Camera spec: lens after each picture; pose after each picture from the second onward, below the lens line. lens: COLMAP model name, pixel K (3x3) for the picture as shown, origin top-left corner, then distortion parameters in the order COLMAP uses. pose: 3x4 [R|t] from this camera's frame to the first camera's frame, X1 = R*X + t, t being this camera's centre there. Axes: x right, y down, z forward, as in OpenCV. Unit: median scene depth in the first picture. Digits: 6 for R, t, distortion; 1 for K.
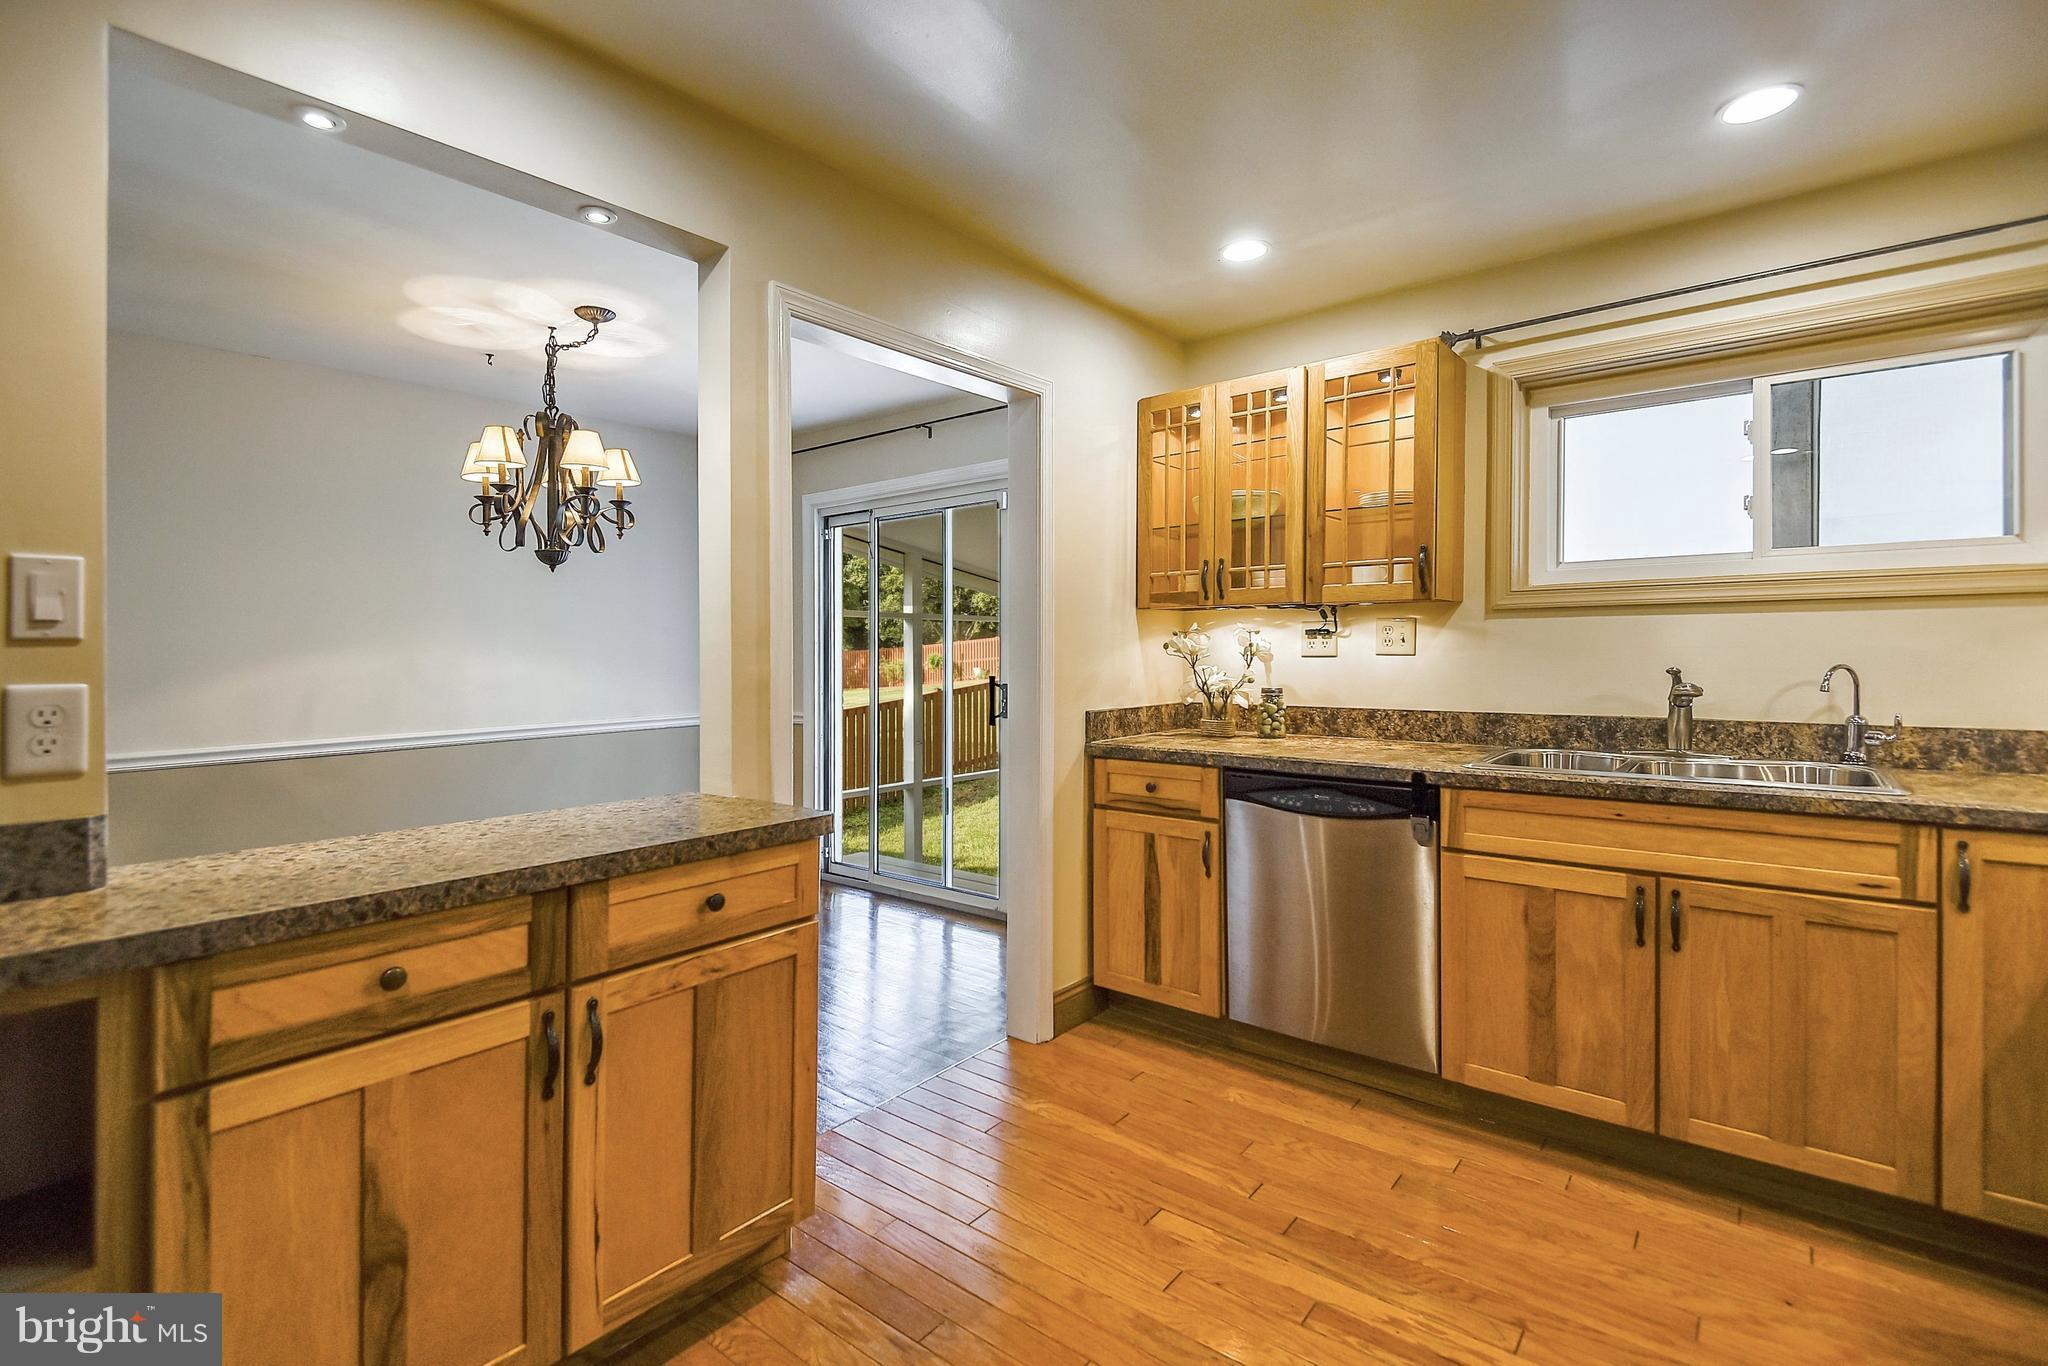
lens RADIAL K [[936.4, 0, 1025.5], [0, 936.4, 643.5], [0, 0, 1]] dist [0.017578, -0.011485]
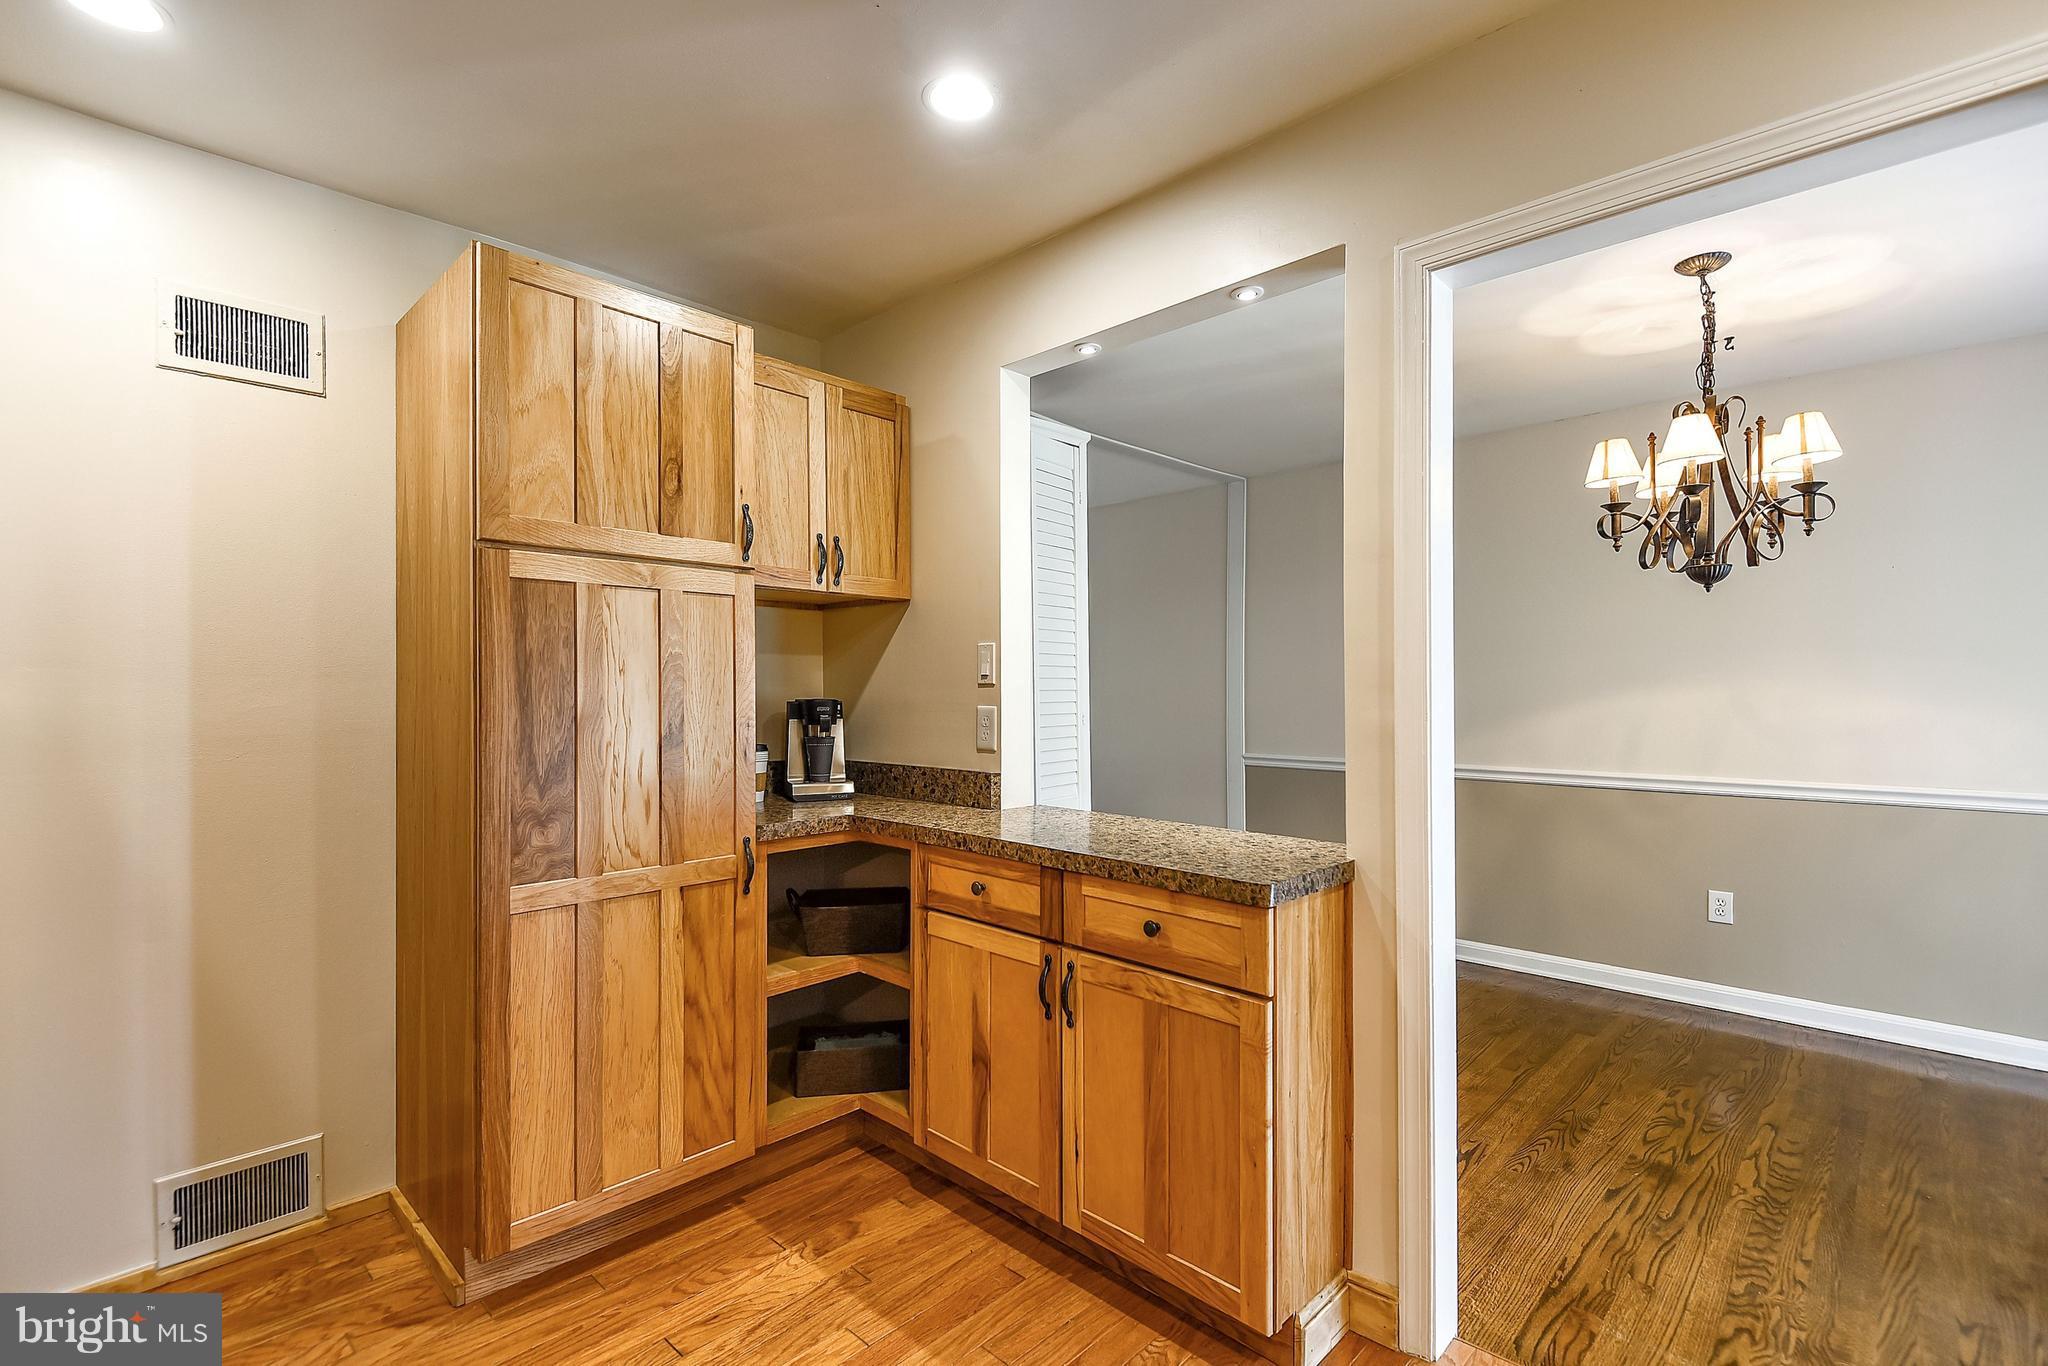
lens RADIAL K [[936.4, 0, 1022.5], [0, 936.4, 682.3], [0, 0, 1]] dist [0.017578, -0.011485]
pose [[-0.099358, 0.002047, -0.995050, 0.537536], [0.009496, 0.999954, 0.001109, -0.005491], [0.995006, -0.009339, -0.099373, 0.692891]]
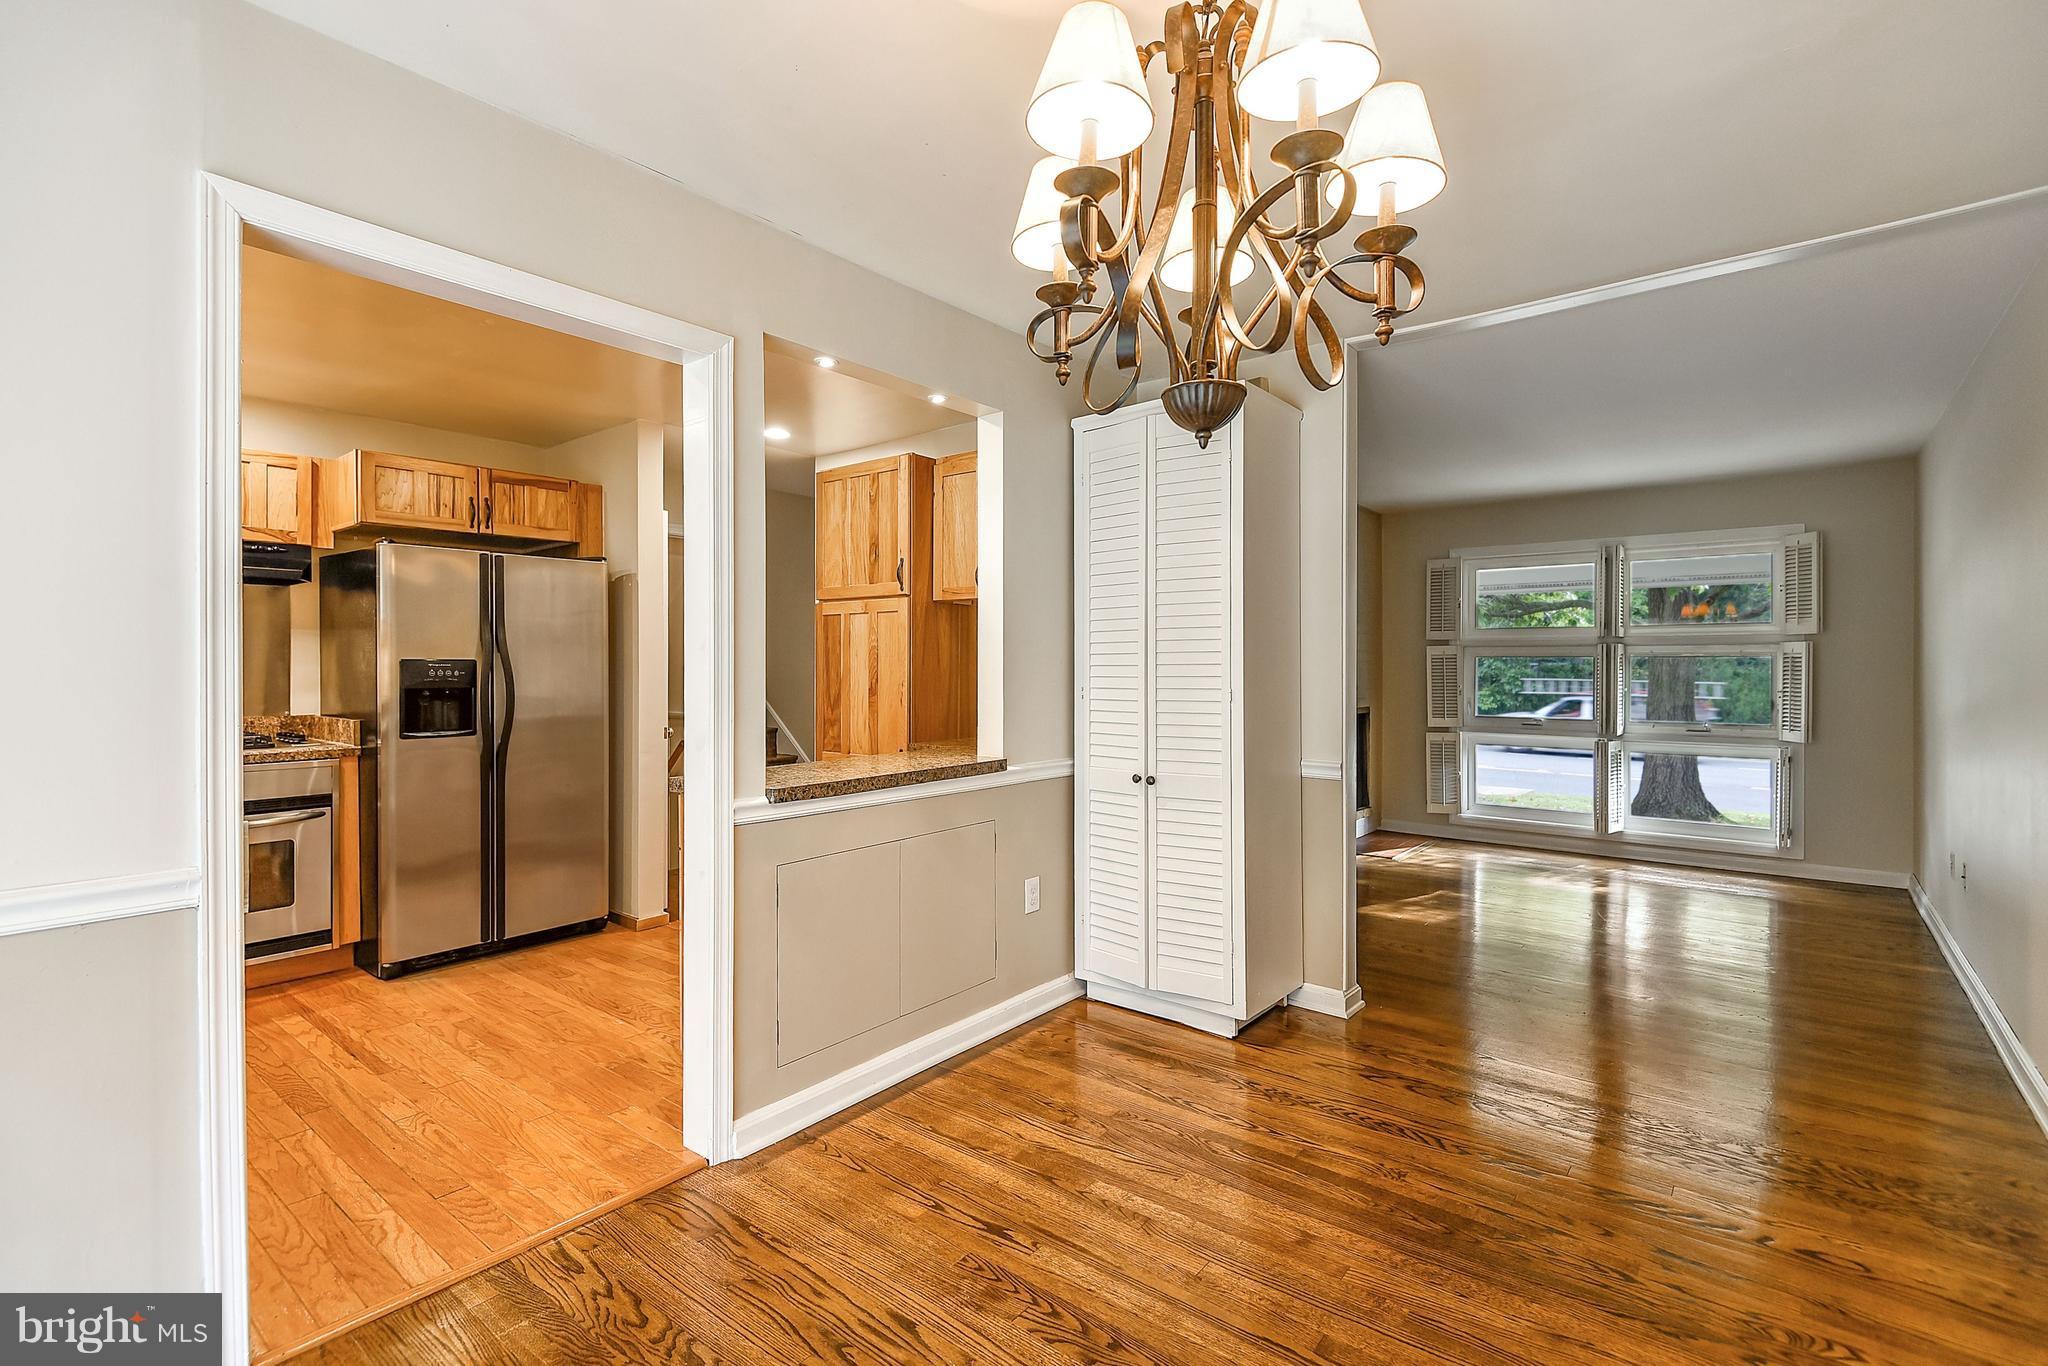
lens RADIAL K [[936.4, 0, 1016.9], [0, 936.4, 673.3], [0, 0, 1]] dist [0.017578, -0.011485]
pose [[-0.999866, 0.010713, 0.012411, -0.602857], [0.010723, 0.999942, 0.000773, 0.017282], [-0.012402, 0.000906, -0.999923, 1.948631]]
